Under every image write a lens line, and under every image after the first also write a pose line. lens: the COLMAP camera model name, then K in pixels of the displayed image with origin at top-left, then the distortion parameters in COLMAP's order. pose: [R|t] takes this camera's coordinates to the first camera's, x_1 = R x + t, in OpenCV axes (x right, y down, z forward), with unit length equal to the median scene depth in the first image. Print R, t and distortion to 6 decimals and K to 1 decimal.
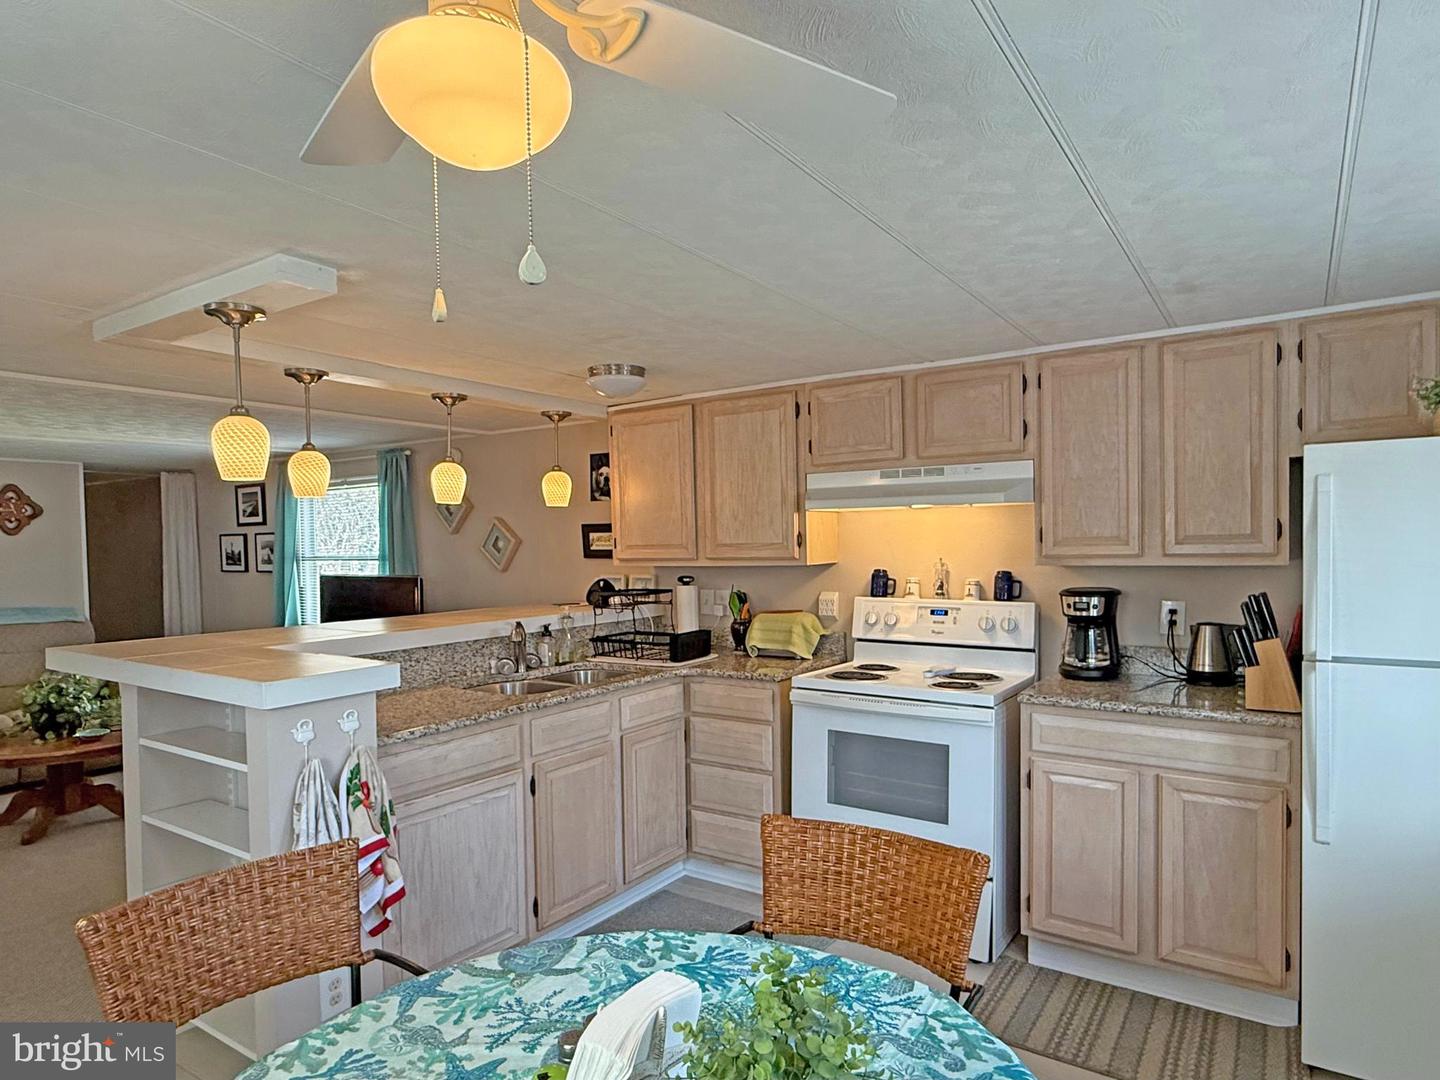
lens RADIAL K [[850.5, 0, 700.9], [0, 850.5, 575.2], [0, 0, 1]] dist [-0.000683, -0.001475]
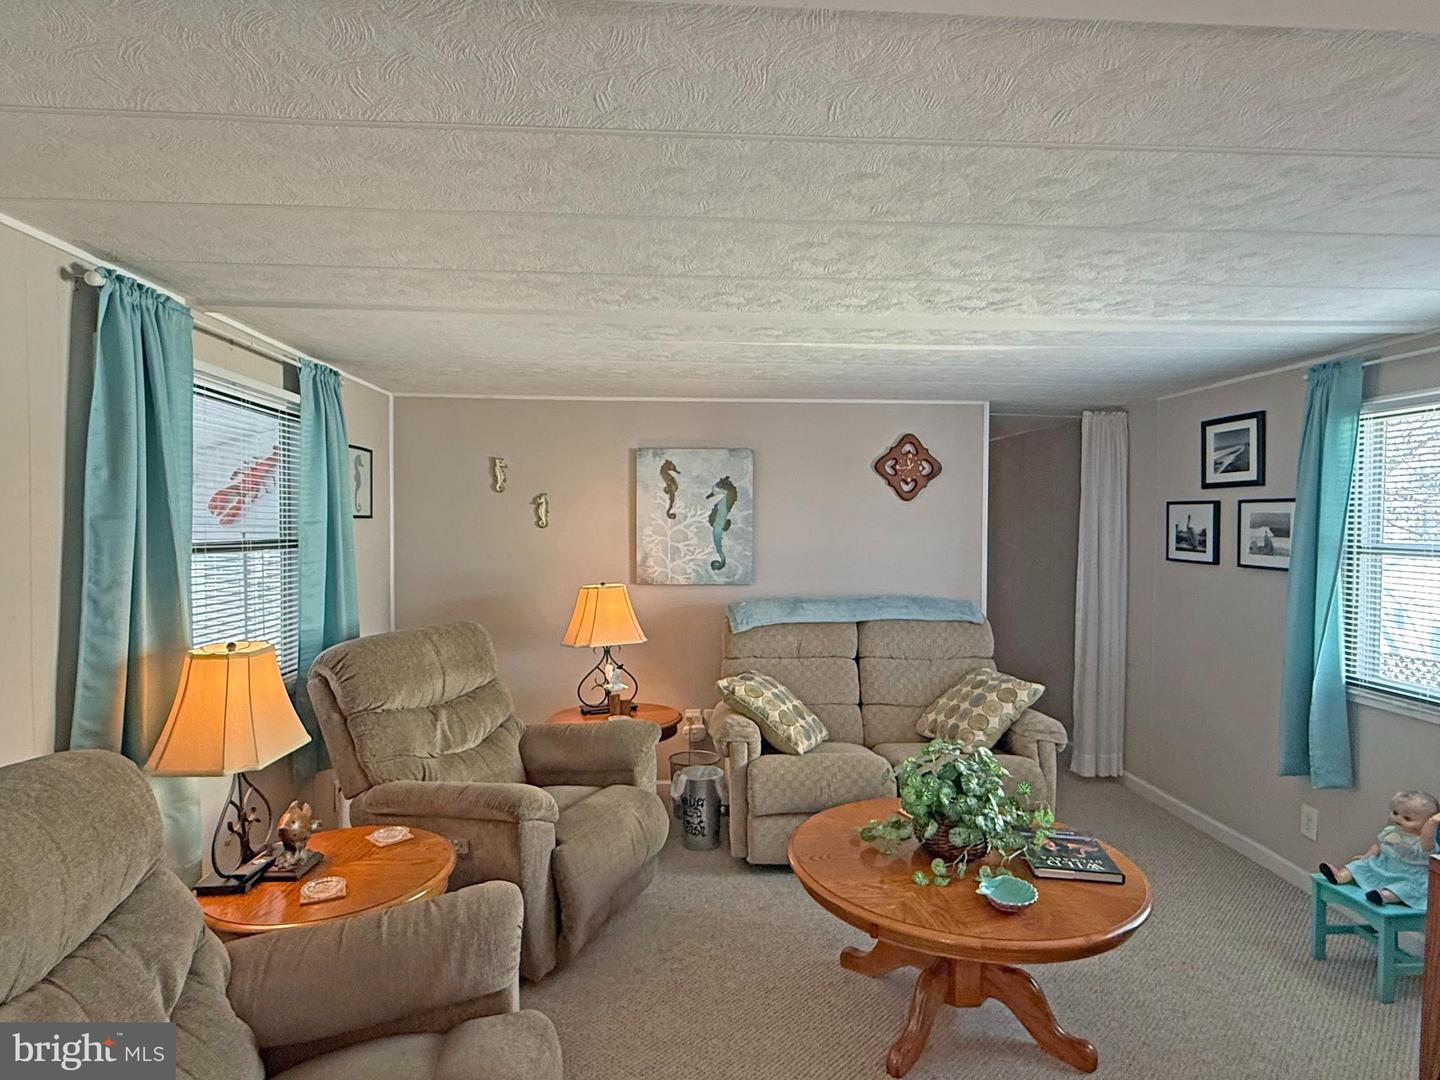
lens RADIAL K [[850.5, 0, 715.2], [0, 850.5, 536.1], [0, 0, 1]] dist [-0.000683, -0.001475]
pose [[0.614880, 0.042114, -0.787496, -0.289369], [-0.048721, 0.998694, 0.015367, -0.016201], [0.787114, 0.028919, 0.616129, 0.363662]]
